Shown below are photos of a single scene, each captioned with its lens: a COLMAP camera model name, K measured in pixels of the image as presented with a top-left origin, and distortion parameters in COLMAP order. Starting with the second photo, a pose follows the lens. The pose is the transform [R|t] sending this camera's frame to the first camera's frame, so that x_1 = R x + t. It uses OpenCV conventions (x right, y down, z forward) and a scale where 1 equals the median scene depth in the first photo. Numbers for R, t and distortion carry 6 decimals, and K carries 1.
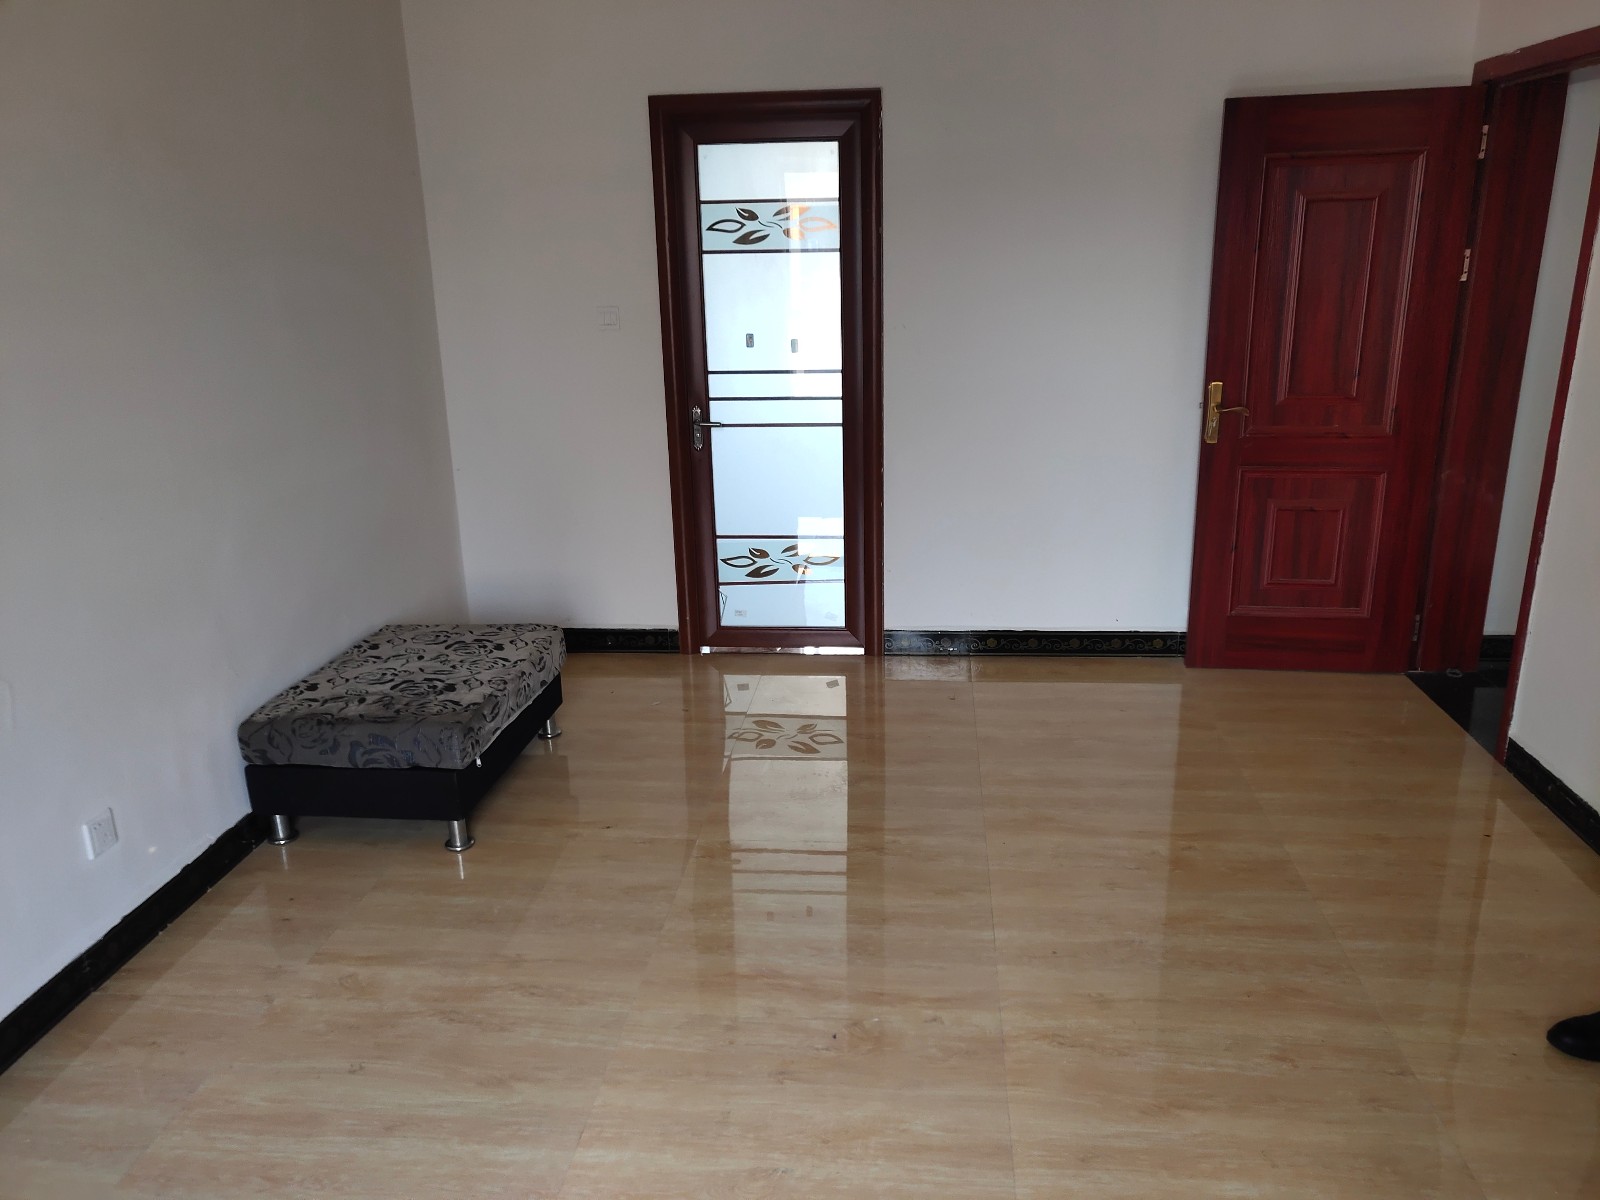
lens RADIAL K [[1212.8, 0, 823.2], [0, 1212.8, 611.9], [0, 0, 1]] dist [-0.031170, 0.110880]
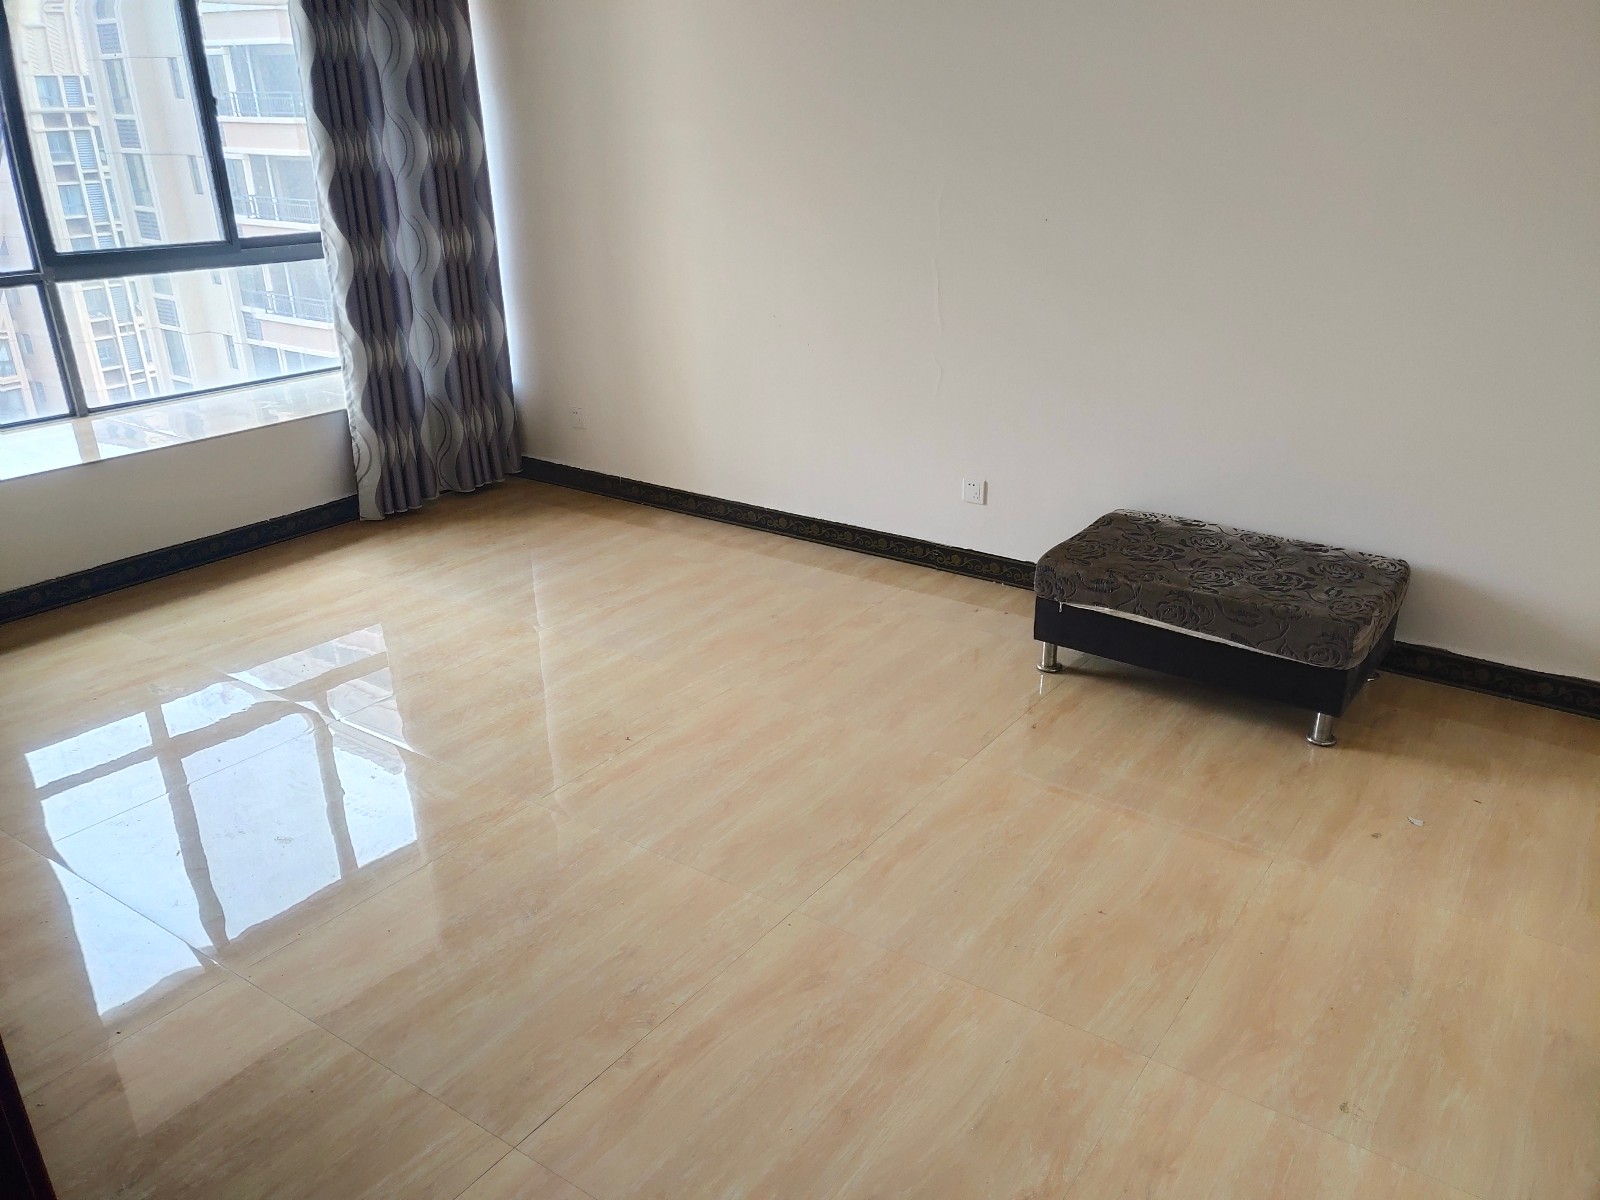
lens RADIAL K [[1212.8, 0, 823.2], [0, 1212.8, 611.9], [0, 0, 1]] dist [-0.031170, 0.110880]
pose [[-0.476347, 0.362415, -0.801092, 0.715662], [-0.249221, 0.818083, 0.518295, -0.398899], [0.843197, 0.446538, -0.299370, 1.199343]]
